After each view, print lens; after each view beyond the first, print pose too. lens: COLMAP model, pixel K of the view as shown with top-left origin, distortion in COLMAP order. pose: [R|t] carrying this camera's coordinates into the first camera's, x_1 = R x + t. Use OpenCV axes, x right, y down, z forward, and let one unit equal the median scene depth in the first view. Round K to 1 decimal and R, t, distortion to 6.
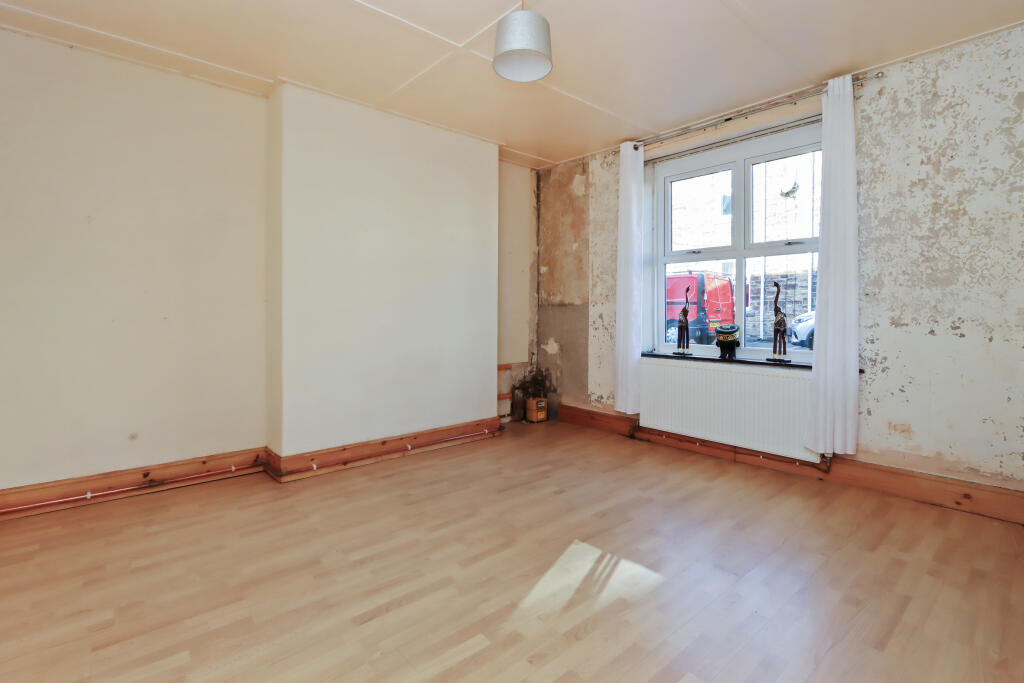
lens RADIAL K [[484.1, 0, 507.9], [0, 484.1, 310.8], [0, 0, 1]] dist [-0.009437, 0.000646]
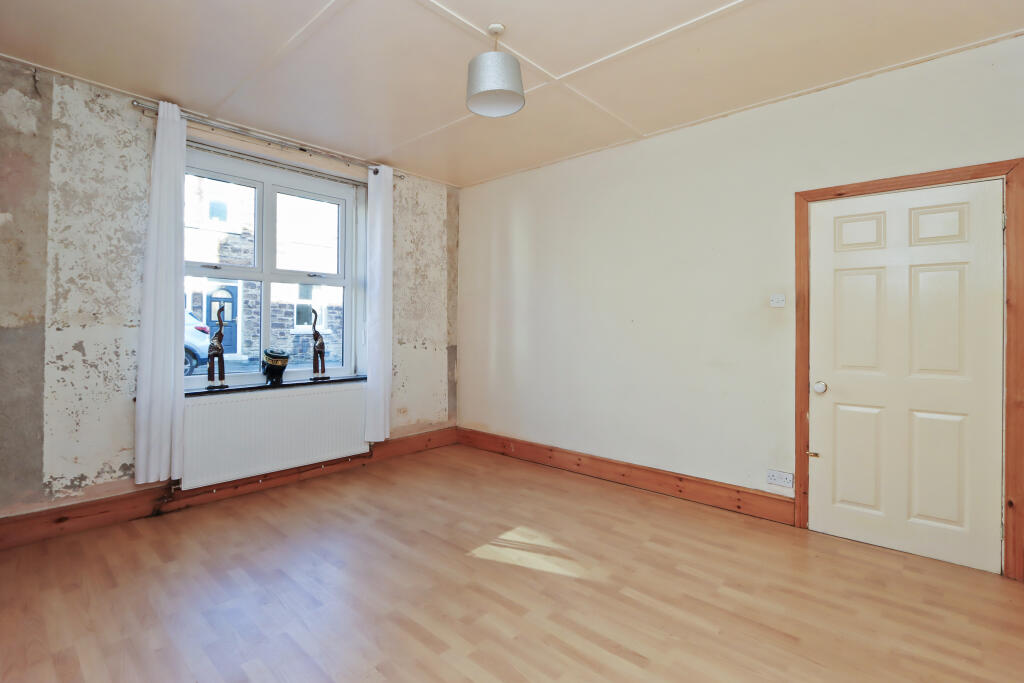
lens RADIAL K [[484.1, 0, 509.9], [0, 484.1, 324.3], [0, 0, 1]] dist [-0.009437, 0.000646]
pose [[-0.114871, 0.010187, 0.993328, -0.623030], [0.003171, 0.999946, -0.009888, -0.012073], [-0.993375, 0.002014, -0.114897, 0.689270]]
